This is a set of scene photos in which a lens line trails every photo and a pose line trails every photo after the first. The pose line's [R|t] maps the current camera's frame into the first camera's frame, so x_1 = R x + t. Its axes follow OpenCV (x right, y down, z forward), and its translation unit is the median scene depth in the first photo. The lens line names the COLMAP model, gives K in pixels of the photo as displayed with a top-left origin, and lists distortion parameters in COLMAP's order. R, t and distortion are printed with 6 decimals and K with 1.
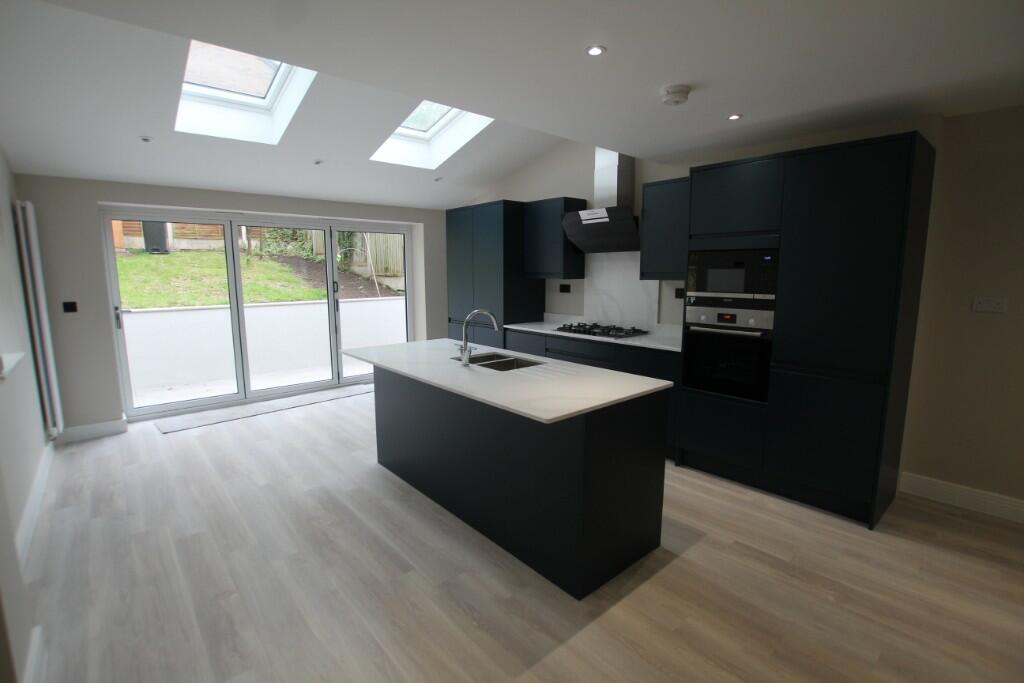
lens RADIAL K [[473.4, 0, 515.3], [0, 473.4, 343.3], [0, 0, 1]] dist [-0.029372, 0.000347]
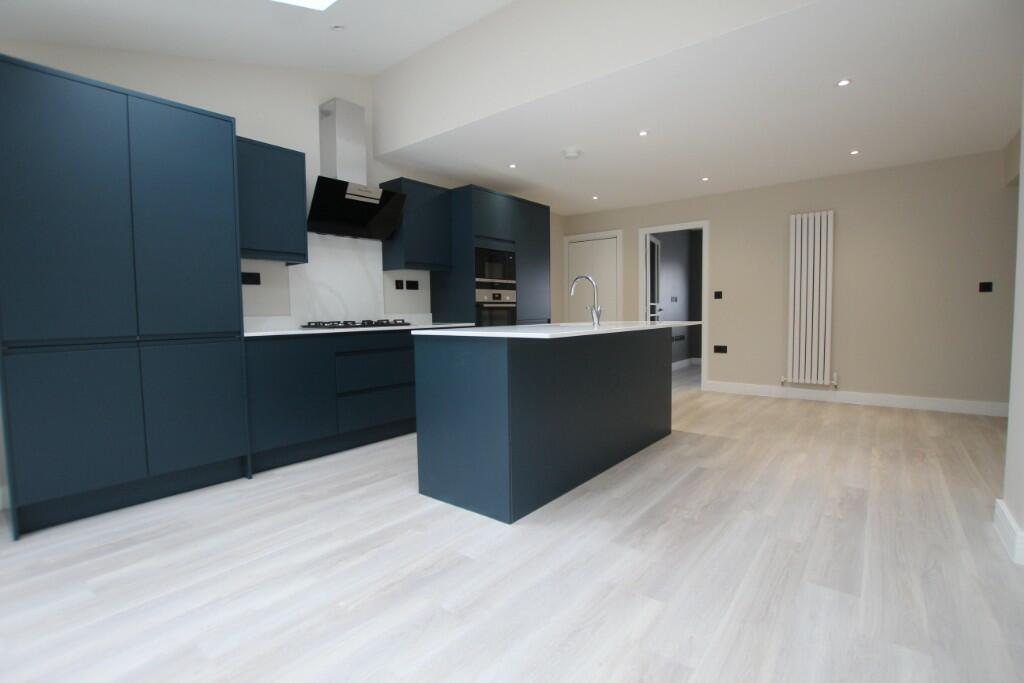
lens RADIAL K [[473.4, 0, 515.3], [0, 473.4, 343.3], [0, 0, 1]] dist [-0.029372, 0.000347]
pose [[-0.177021, -0.063174, 0.982178, -1.018766], [0.163593, 0.982167, 0.092659, -0.038652], [-0.970516, 0.177080, -0.163529, 1.219499]]
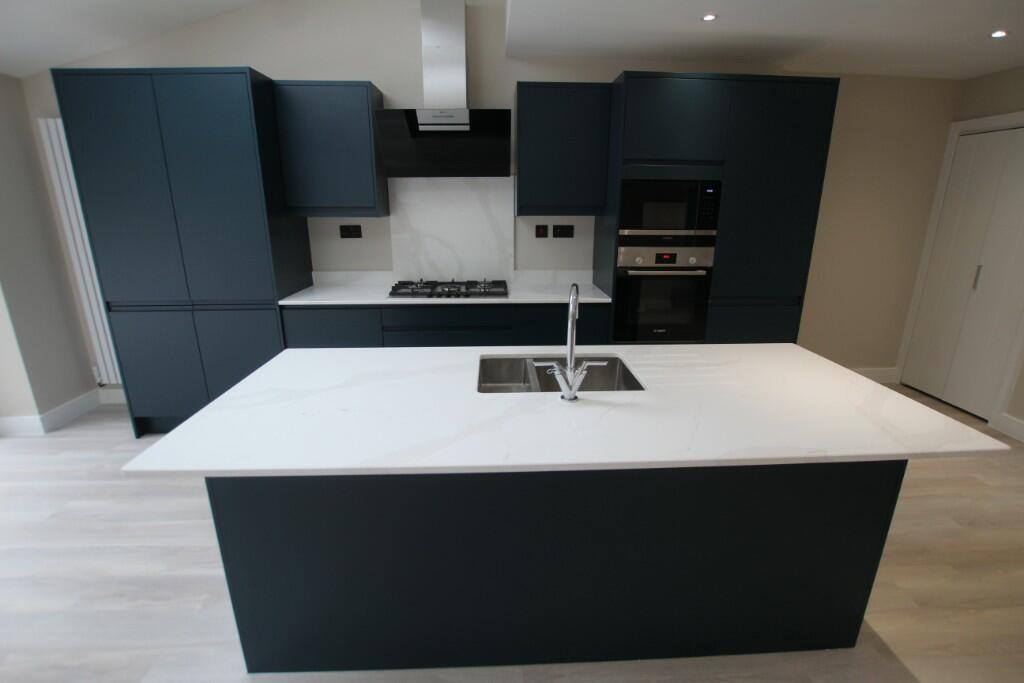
lens RADIAL K [[473.4, 0, 515.3], [0, 473.4, 343.3], [0, 0, 1]] dist [-0.029372, 0.000347]
pose [[0.620400, -0.220323, 0.752703, -0.453635], [0.115432, 0.974930, 0.190229, -0.100785], [-0.775744, -0.031132, 0.630279, 0.652553]]
